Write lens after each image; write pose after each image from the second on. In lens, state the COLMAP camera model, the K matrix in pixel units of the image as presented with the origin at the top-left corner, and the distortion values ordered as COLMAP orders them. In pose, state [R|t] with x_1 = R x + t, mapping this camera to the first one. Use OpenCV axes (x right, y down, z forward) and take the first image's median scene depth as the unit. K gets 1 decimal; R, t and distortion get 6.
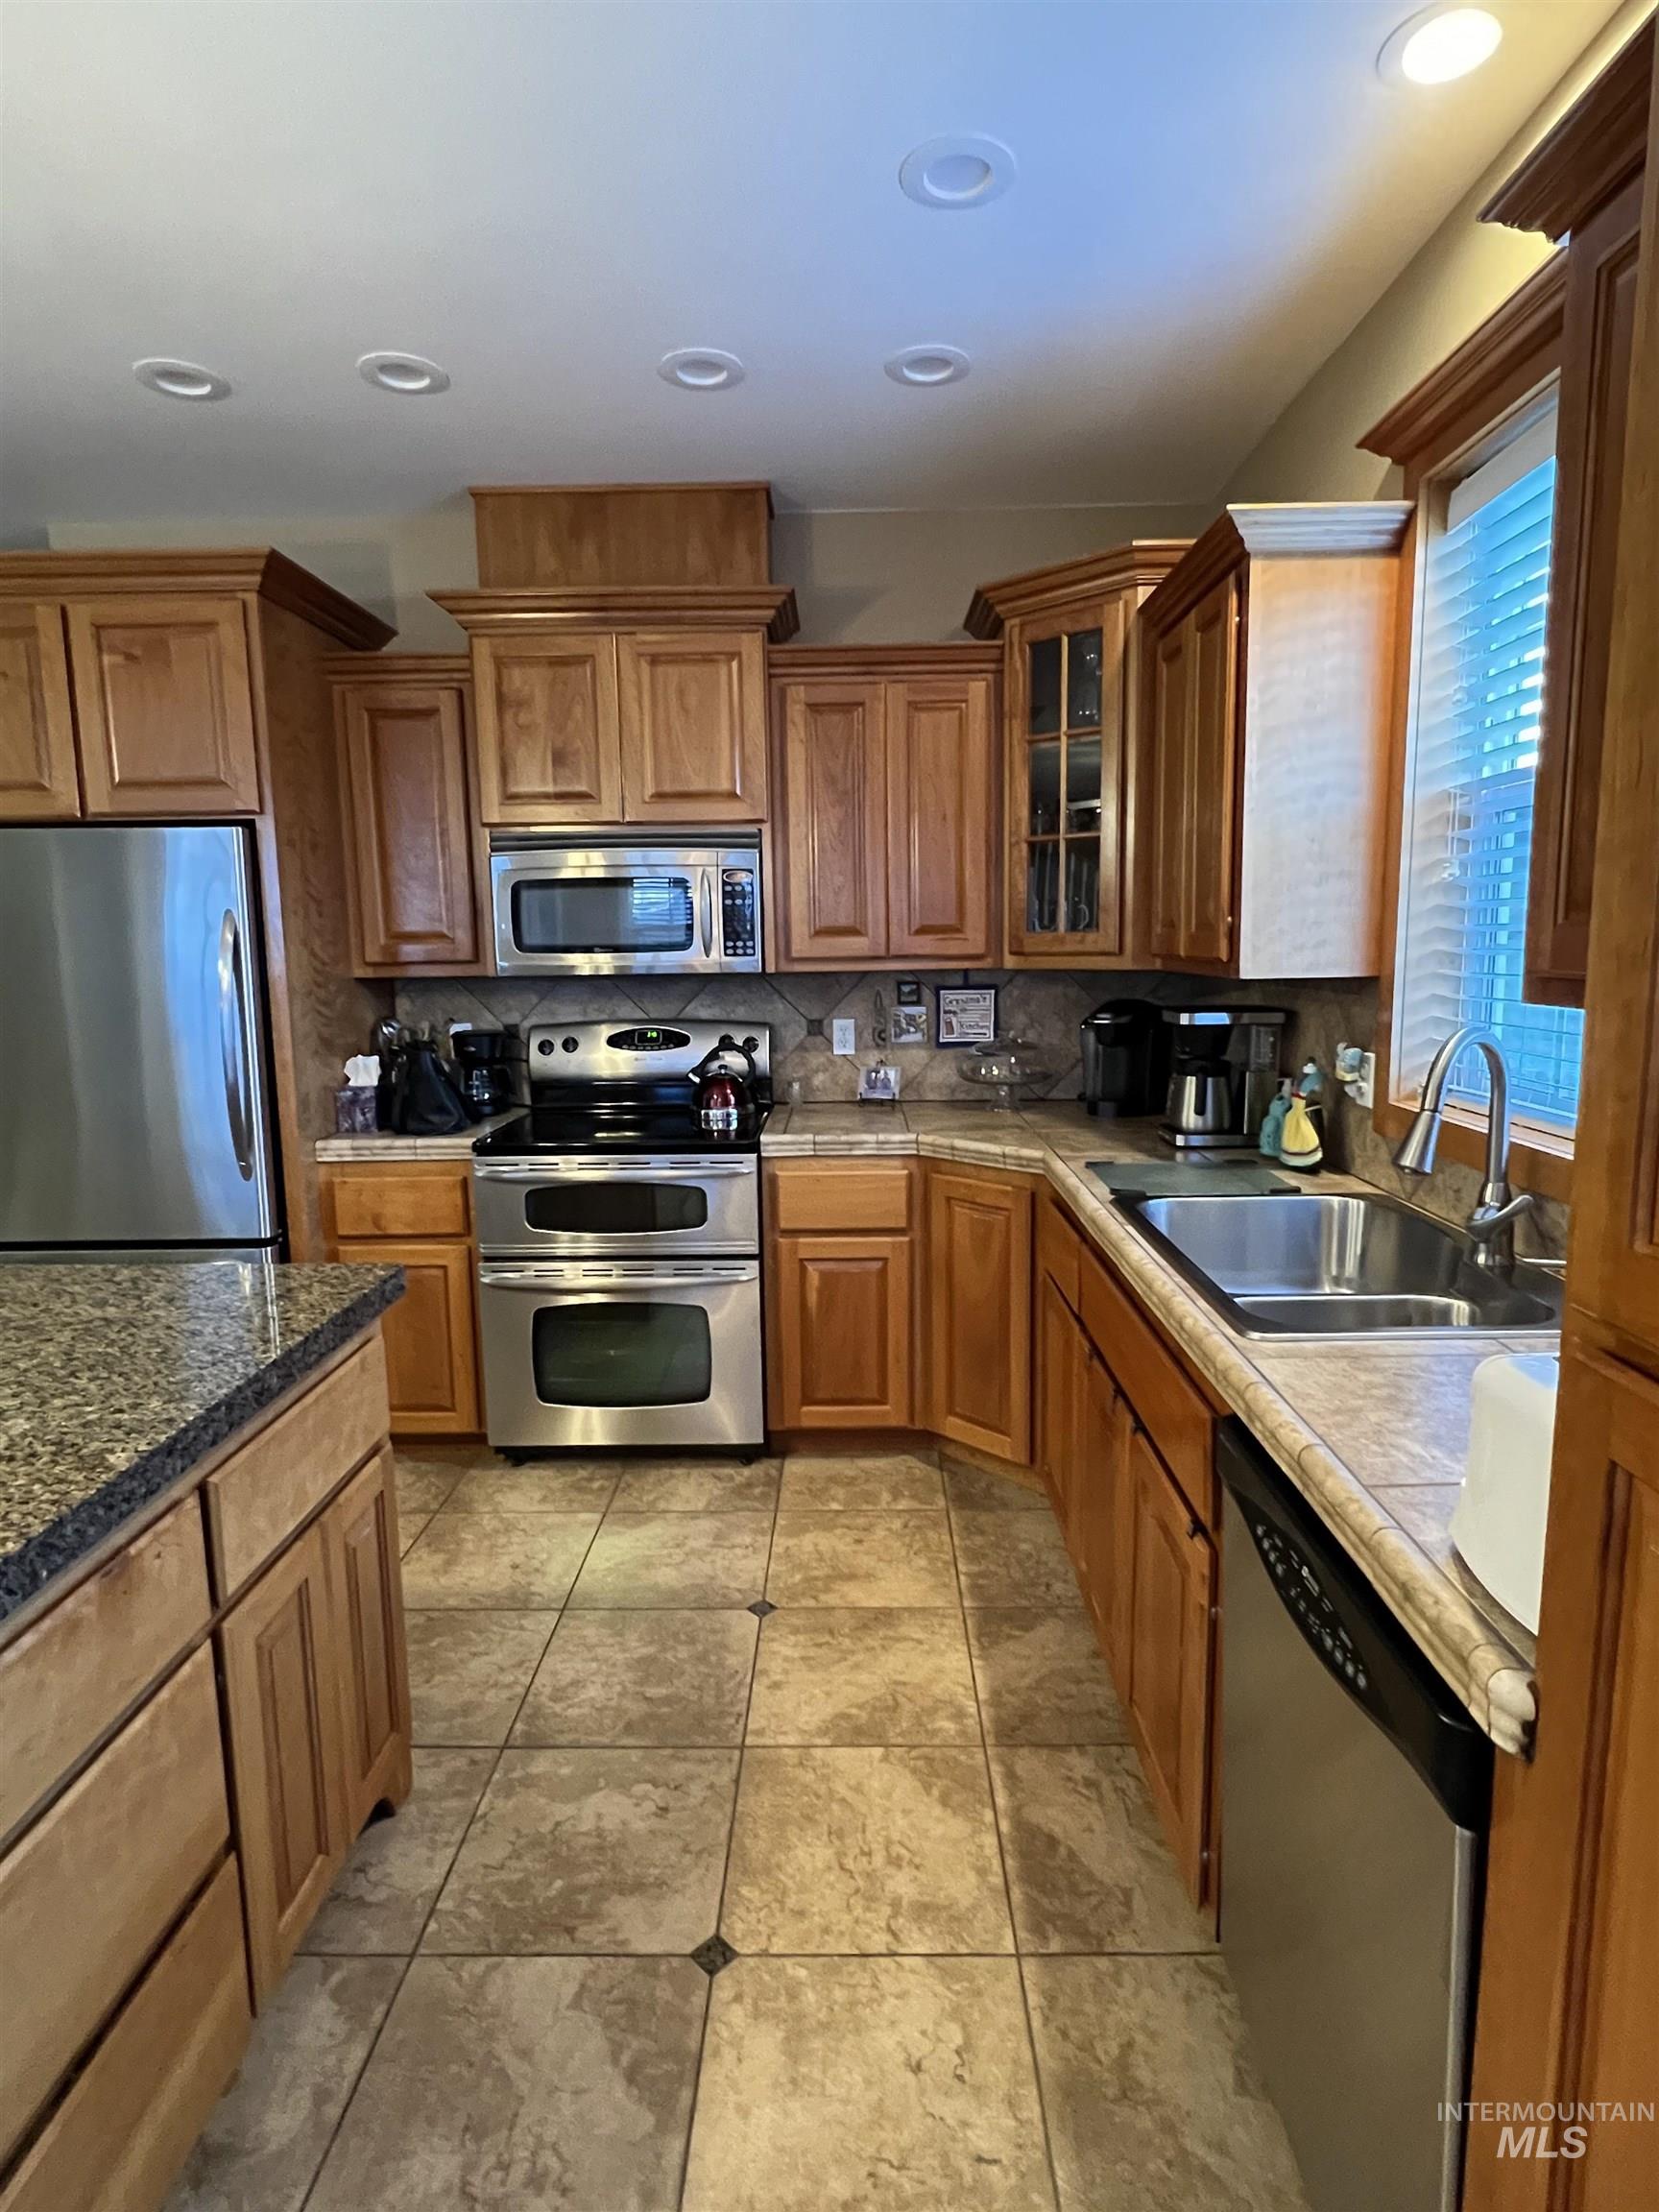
lens RADIAL K [[1167.1, 0, 843.3], [0, 1167.1, 1083.0], [0, 0, 1]] dist [-0.005413, 0.001247]
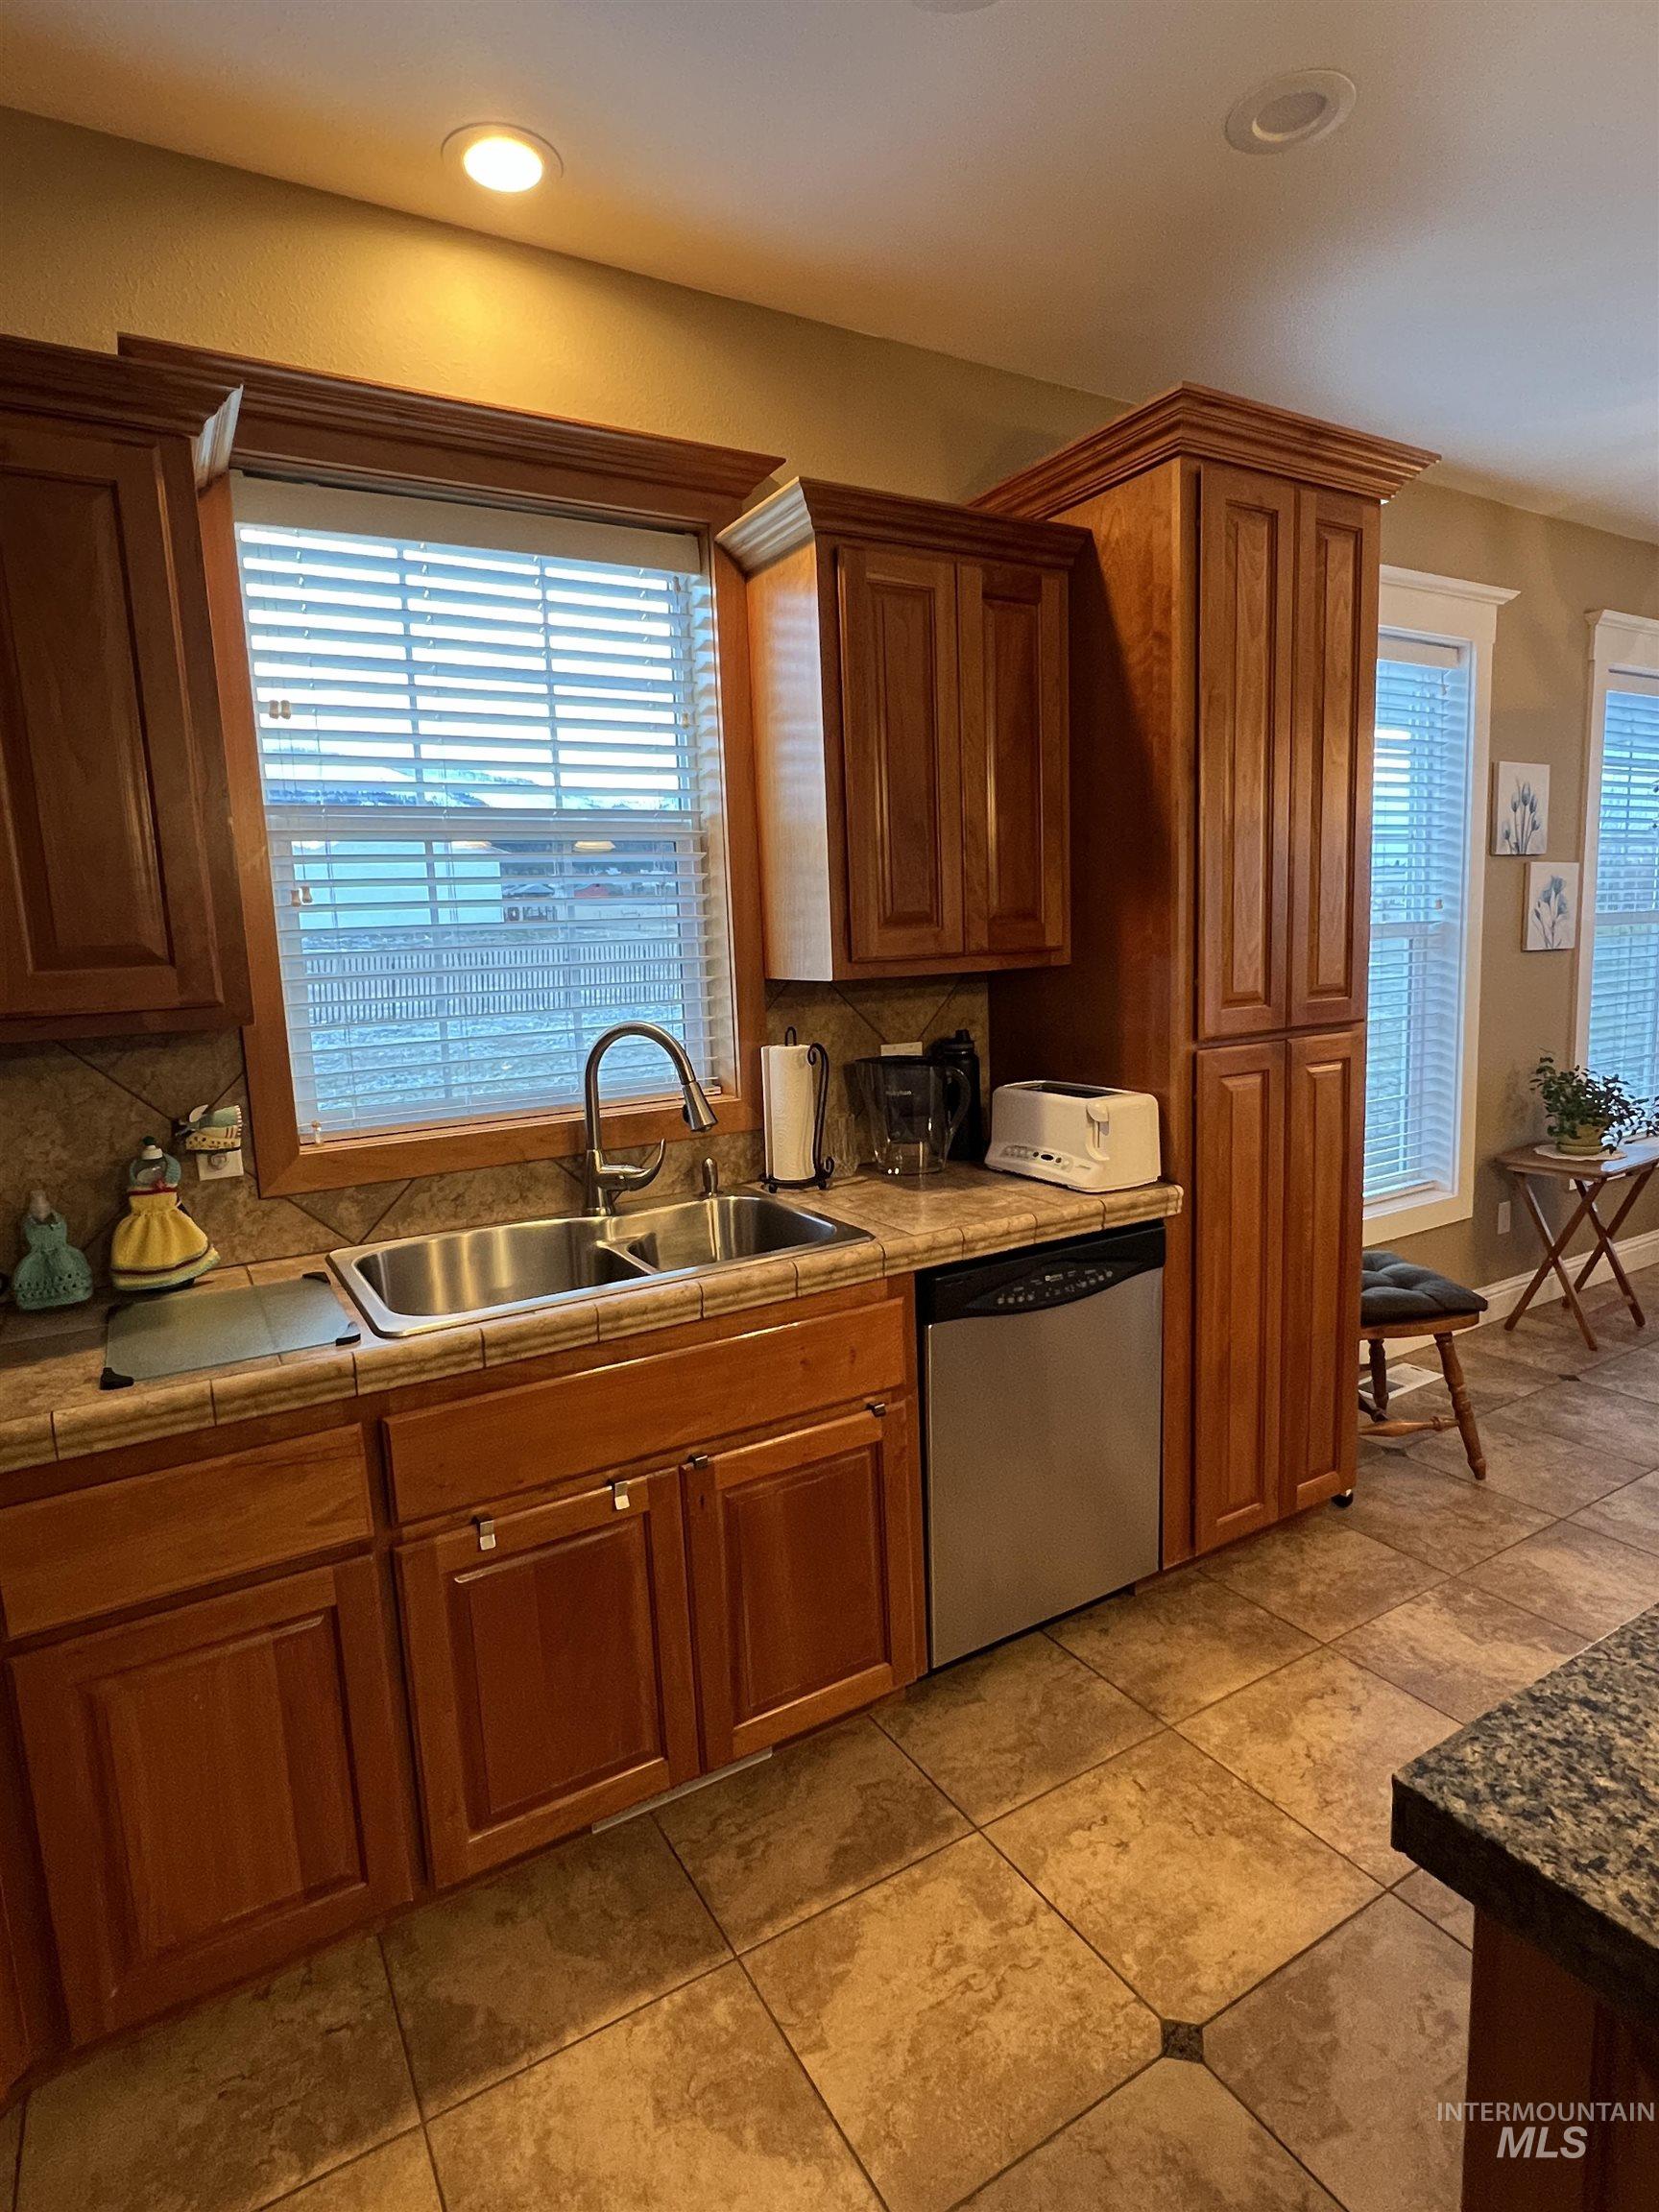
lens RADIAL K [[1167.1, 0, 841.0], [0, 1167.1, 1101.7], [0, 0, 1]] dist [-0.005413, 0.001247]
pose [[-0.522695, -0.084057, 0.848366, -0.636547], [0.158787, 0.968115, 0.193754, -0.165643], [-0.837602, 0.235983, -0.492681, 1.402473]]
